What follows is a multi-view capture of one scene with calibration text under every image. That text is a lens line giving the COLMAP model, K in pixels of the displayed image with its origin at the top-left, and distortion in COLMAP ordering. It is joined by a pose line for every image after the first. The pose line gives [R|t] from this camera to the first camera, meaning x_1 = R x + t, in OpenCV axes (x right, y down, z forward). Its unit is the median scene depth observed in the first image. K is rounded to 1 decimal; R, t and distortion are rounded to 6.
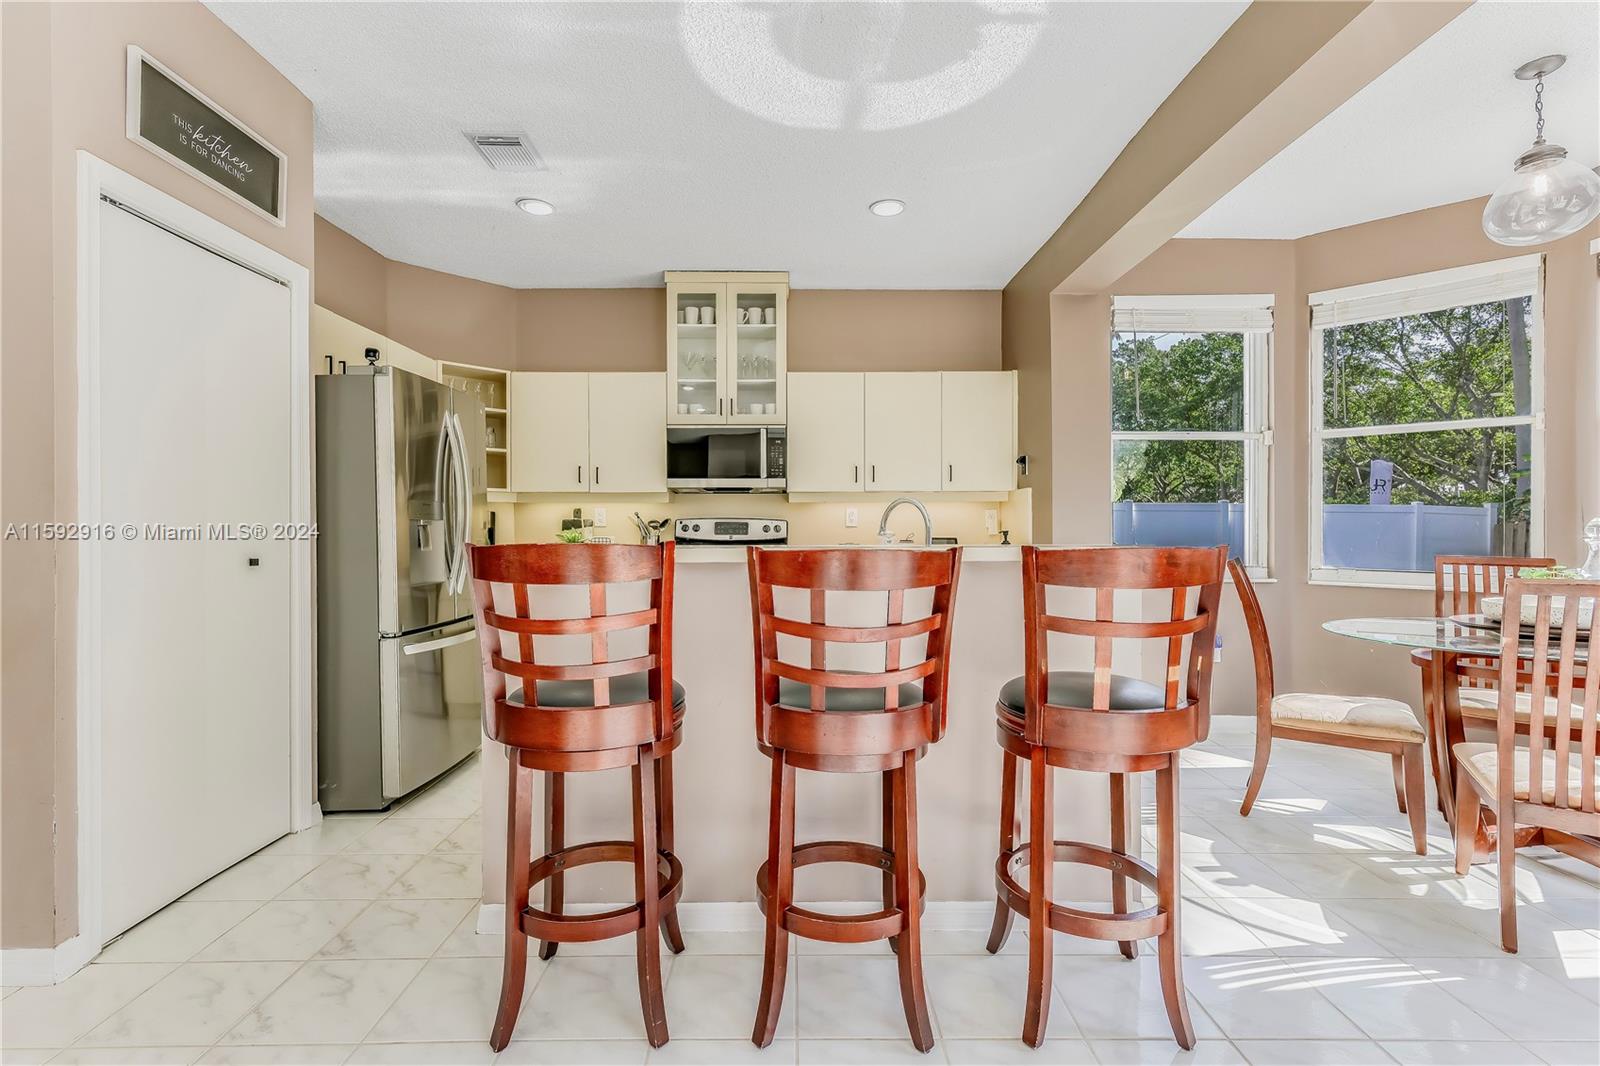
lens RADIAL K [[748.9, 0, 801.4], [0, 748.9, 531.8], [0, 0, 1]] dist [-0.001090, 0.001355]
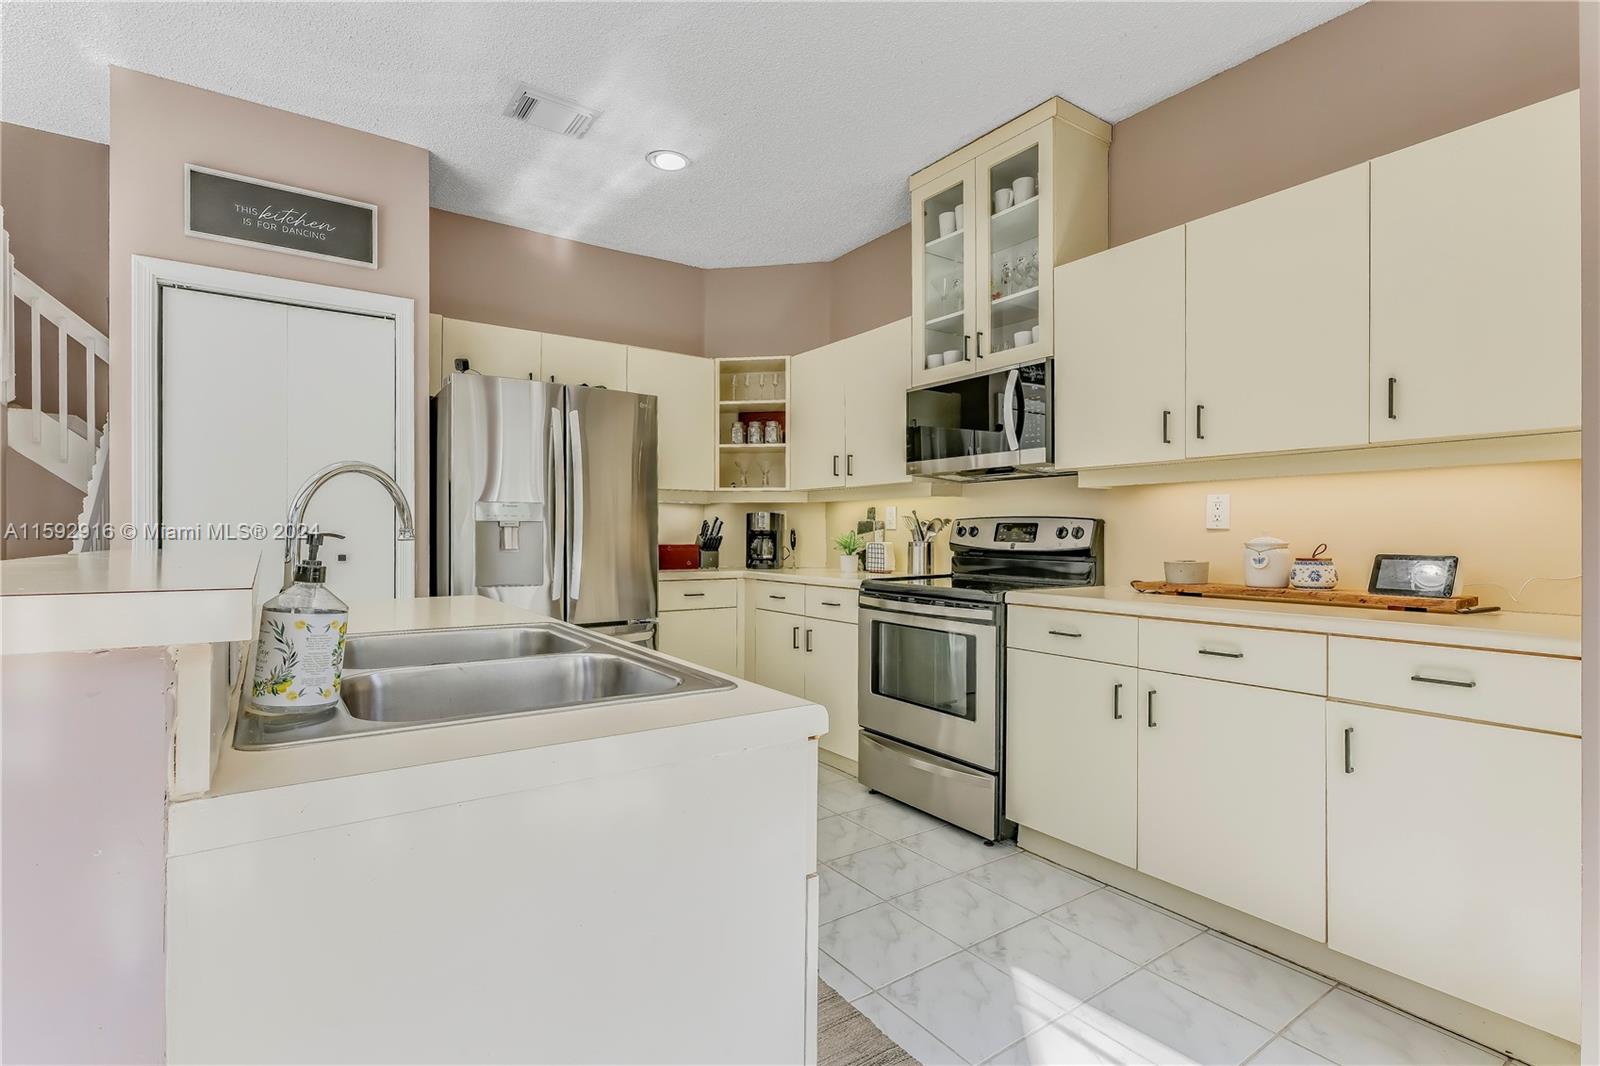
lens RADIAL K [[748.9, 0, 798.6], [0, 748.9, 531.3], [0, 0, 1]] dist [-0.001090, 0.001355]
pose [[0.564951, 0.000978, -0.825124, 0.405214], [-0.007771, 0.999961, -0.004136, -0.001245], [0.825088, 0.008749, 0.564937, 0.573097]]
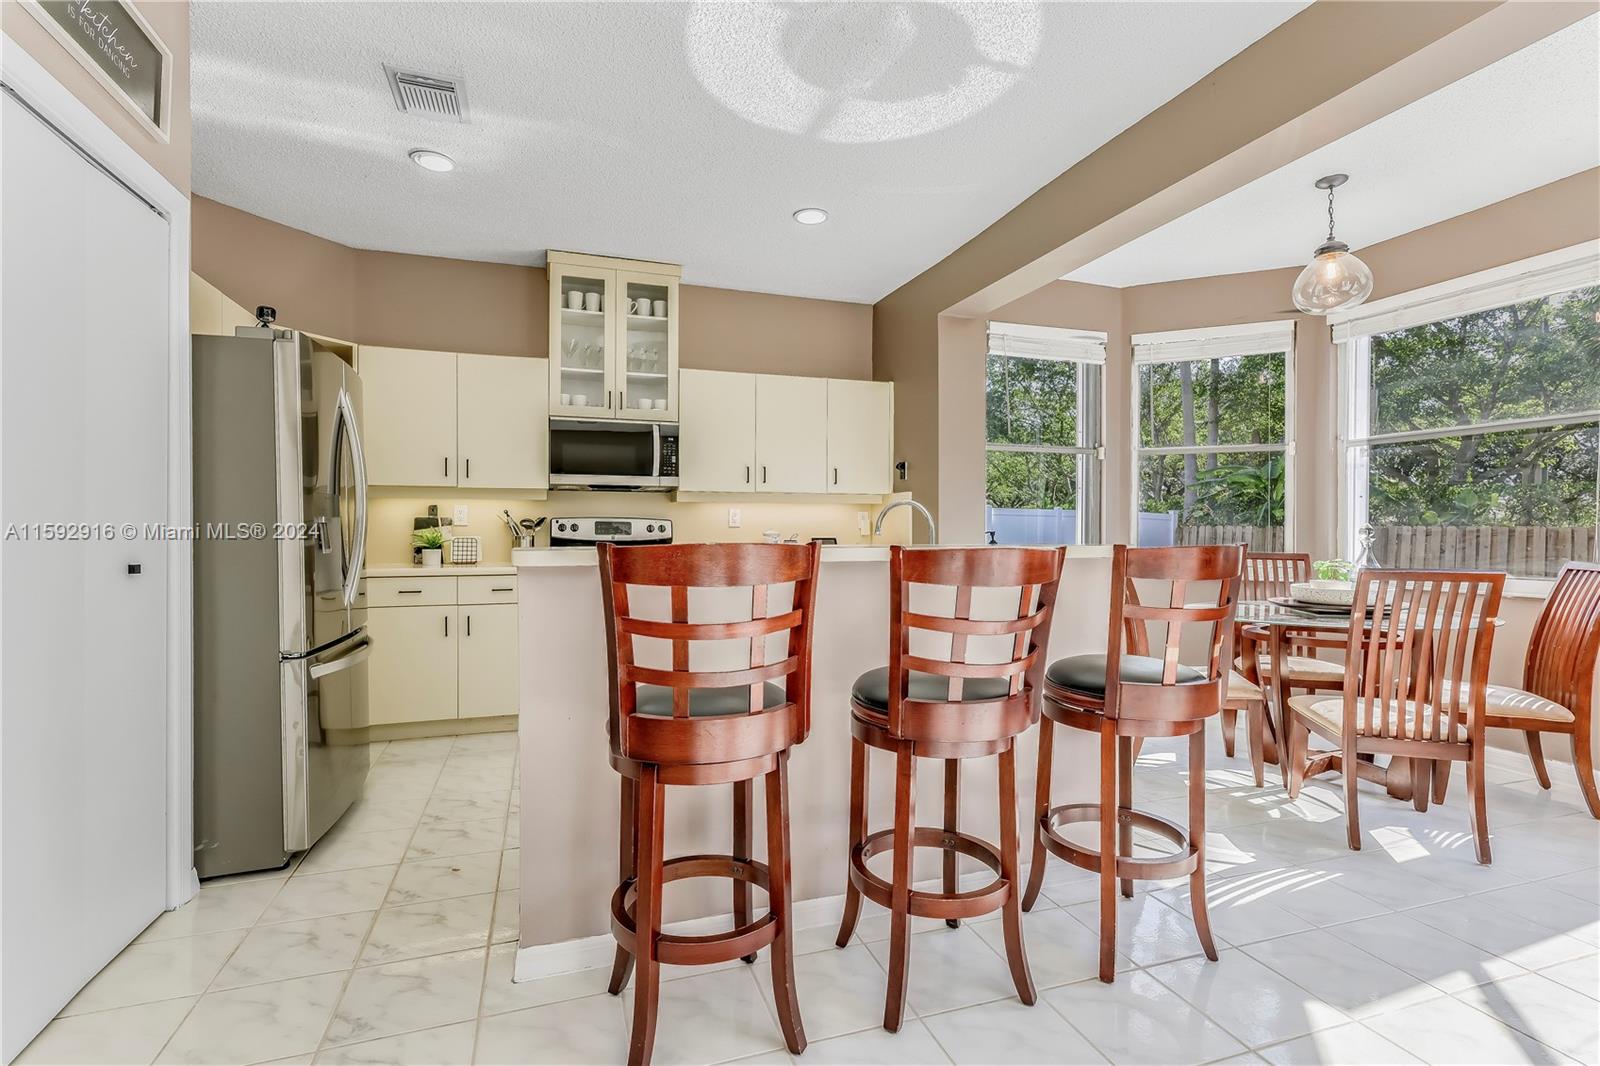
lens RADIAL K [[748.9, 0, 803.2], [0, 748.9, 535.3], [0, 0, 1]] dist [-0.001090, 0.001355]
pose [[0.949019, 0.001381, 0.315214, -0.197613], [-0.002698, 0.999989, 0.003743, 0.000324], [-0.315206, -0.004403, 0.949013, 0.025463]]
